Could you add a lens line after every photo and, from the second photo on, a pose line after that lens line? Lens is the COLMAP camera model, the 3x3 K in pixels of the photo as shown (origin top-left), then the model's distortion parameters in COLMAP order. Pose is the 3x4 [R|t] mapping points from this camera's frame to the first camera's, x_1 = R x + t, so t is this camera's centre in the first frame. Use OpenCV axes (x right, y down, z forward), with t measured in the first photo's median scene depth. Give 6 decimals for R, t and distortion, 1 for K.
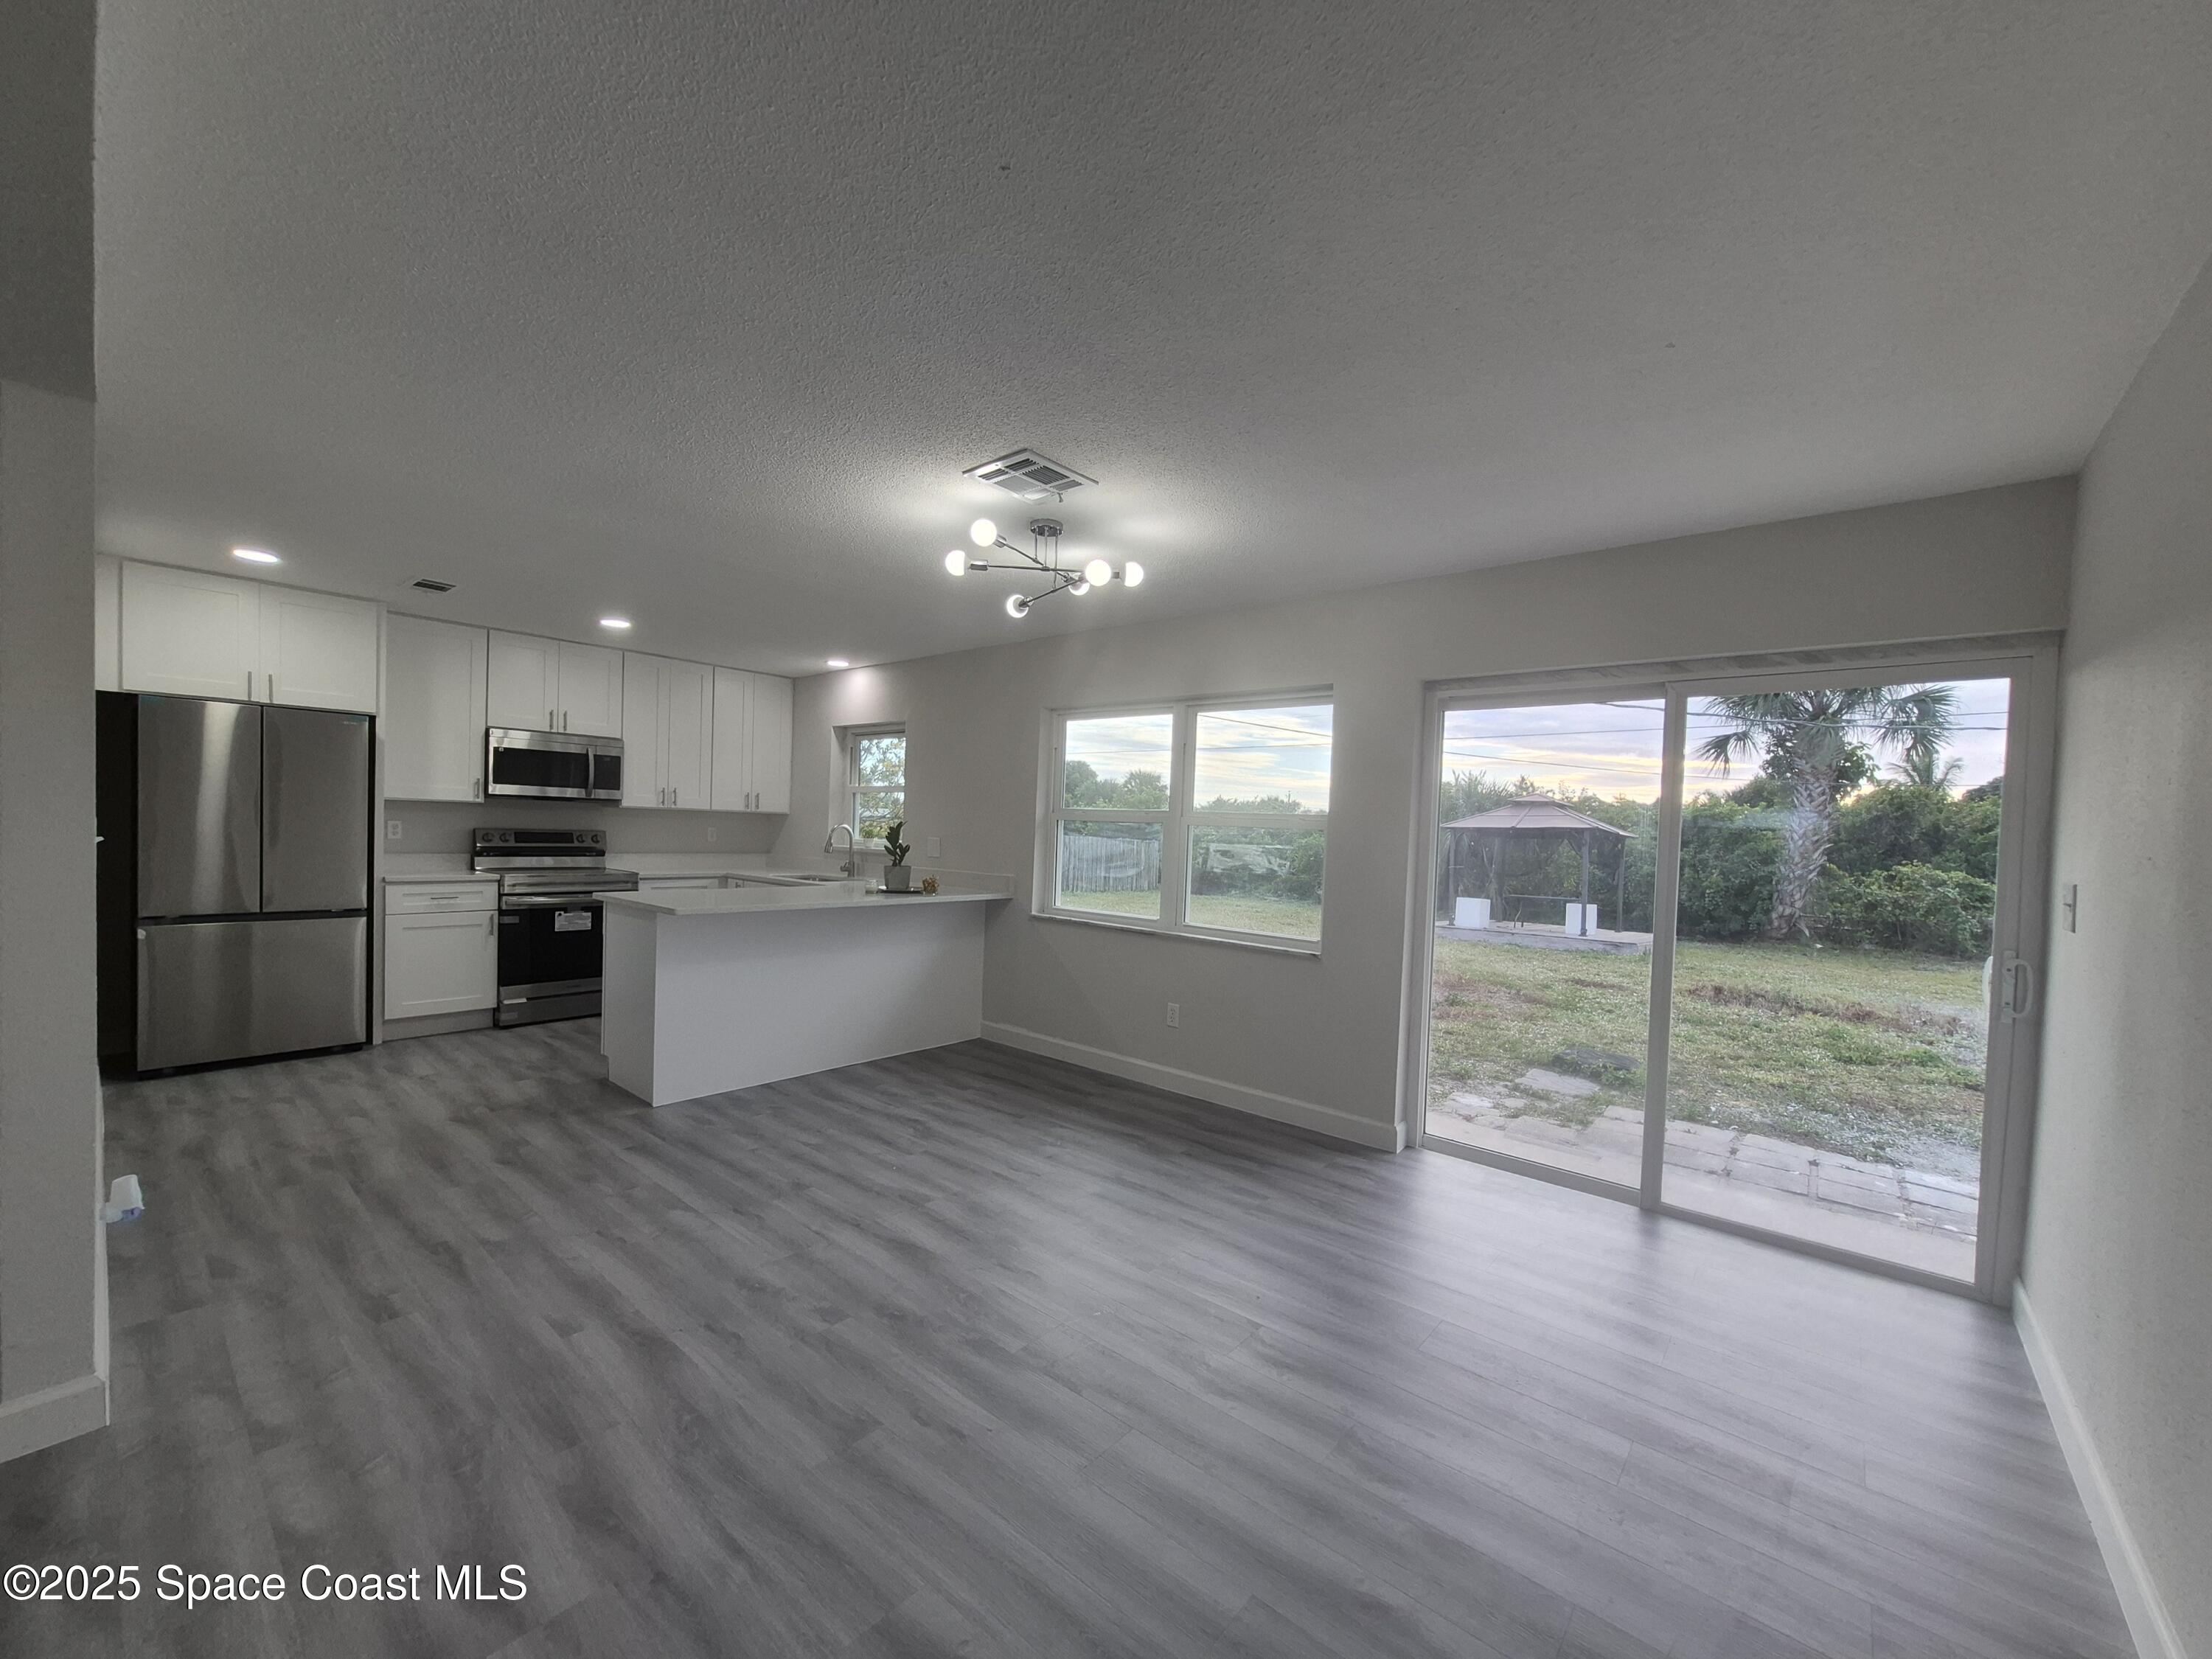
lens RADIAL K [[863.1, 0, 1088.1], [0, 863.1, 849.7], [0, 0, 1]] dist [0.002805, -0.000549]
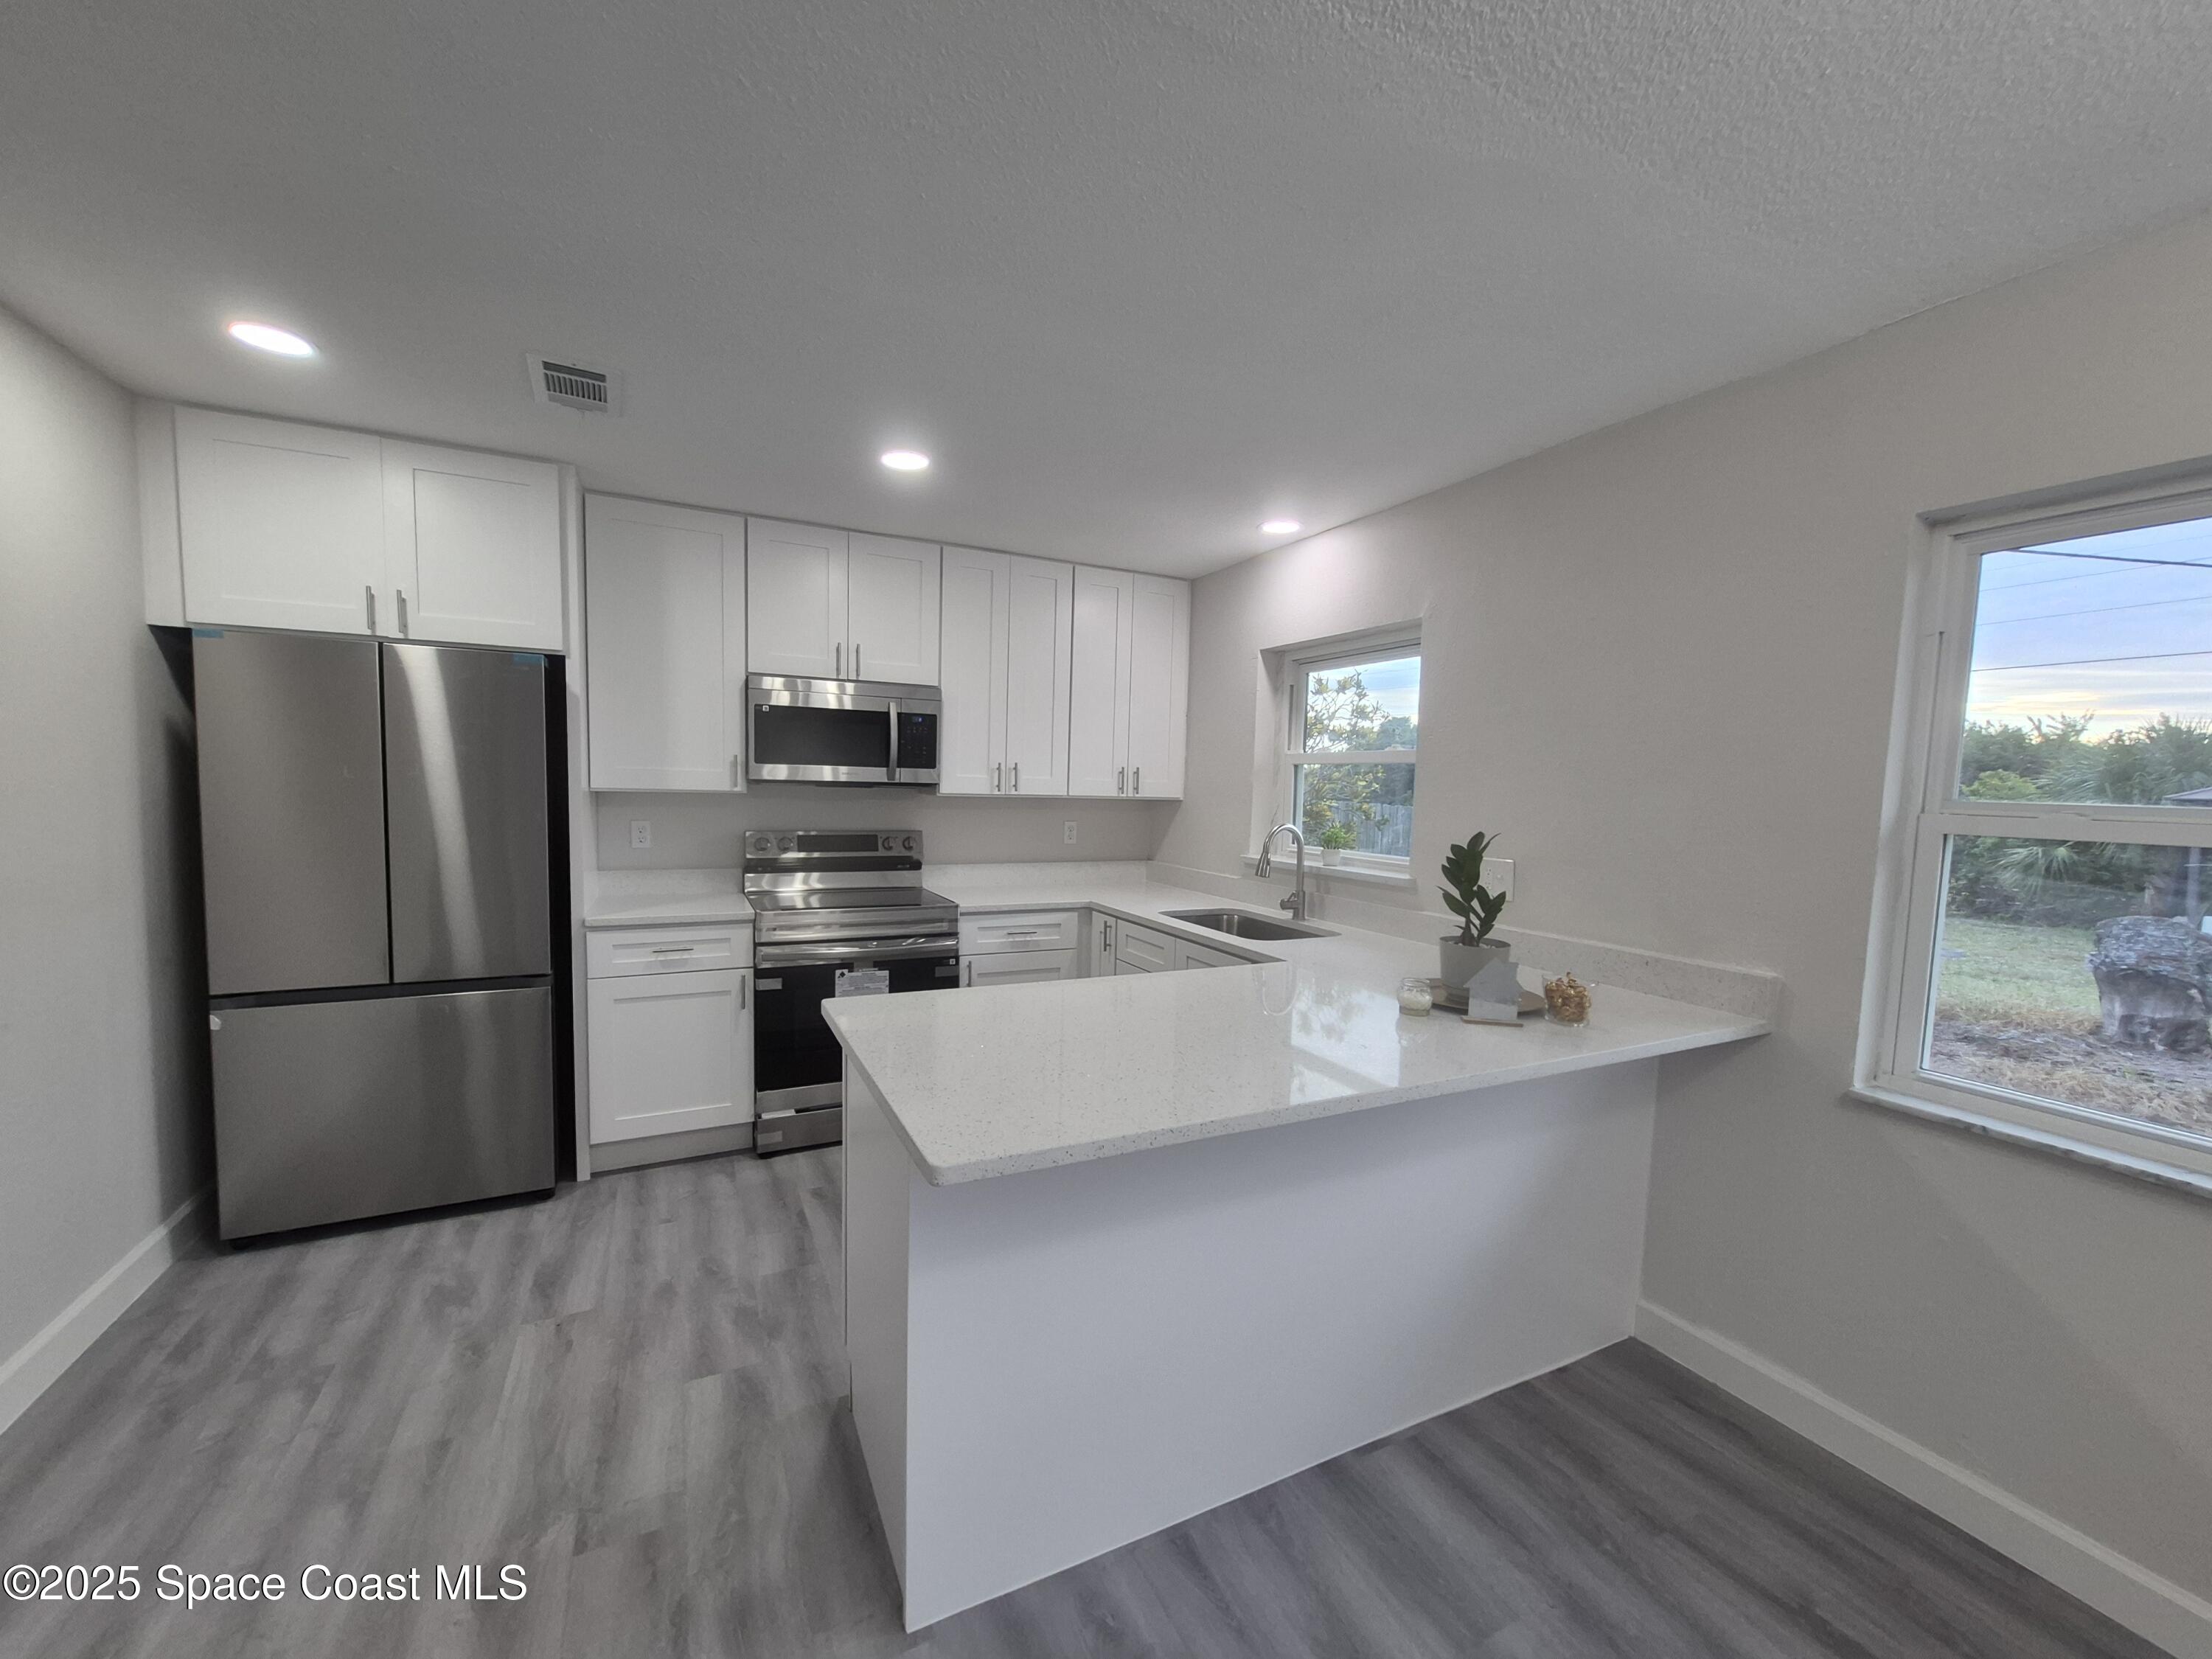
lens RADIAL K [[863.1, 0, 1084.1], [0, 863.1, 847.8], [0, 0, 1]] dist [0.002805, -0.000549]
pose [[0.919223, 0.019326, -0.393264, -0.238483], [-0.004870, 0.999276, 0.037725, -0.043573], [0.393708, -0.032763, 0.918651, 0.566119]]
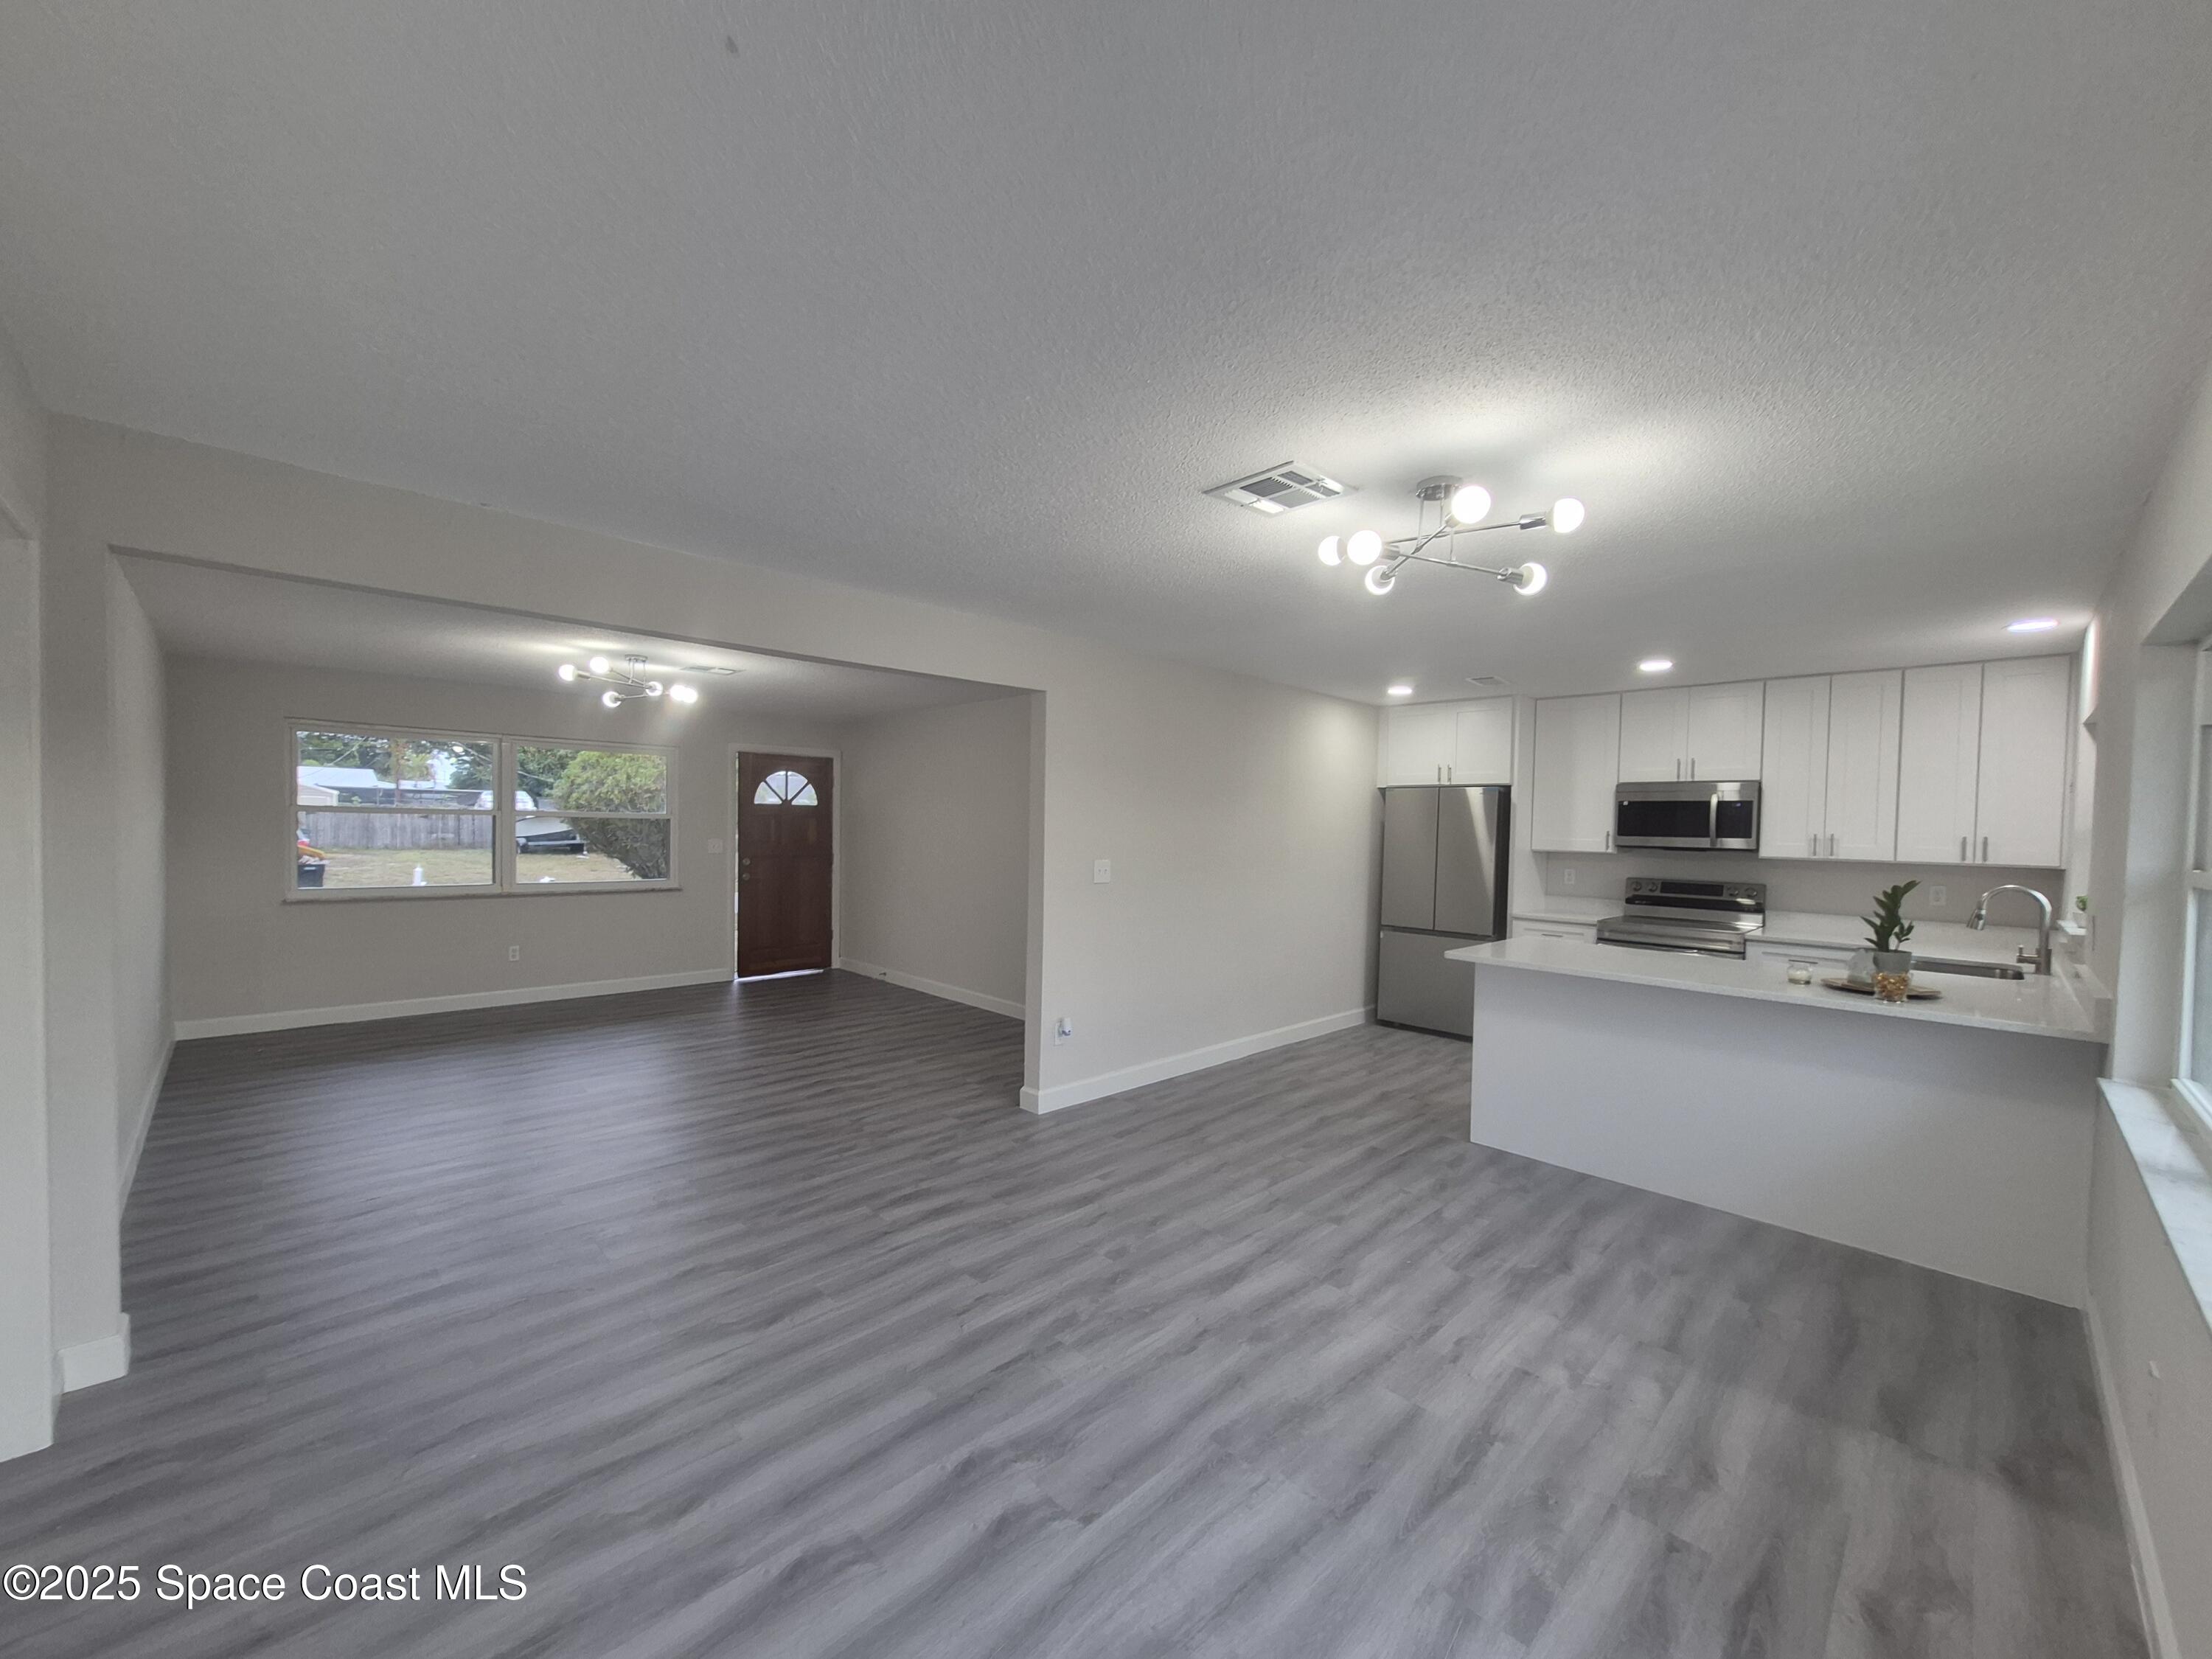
lens RADIAL K [[863.1, 0, 1128.6], [0, 863.1, 862.5], [0, 0, 1]] dist [0.002805, -0.000549]
pose [[-0.062623, 0.005603, -0.998022, 0.467318], [-0.049453, 0.998738, 0.008710, -0.025017], [0.996811, 0.049900, -0.062267, 0.512011]]
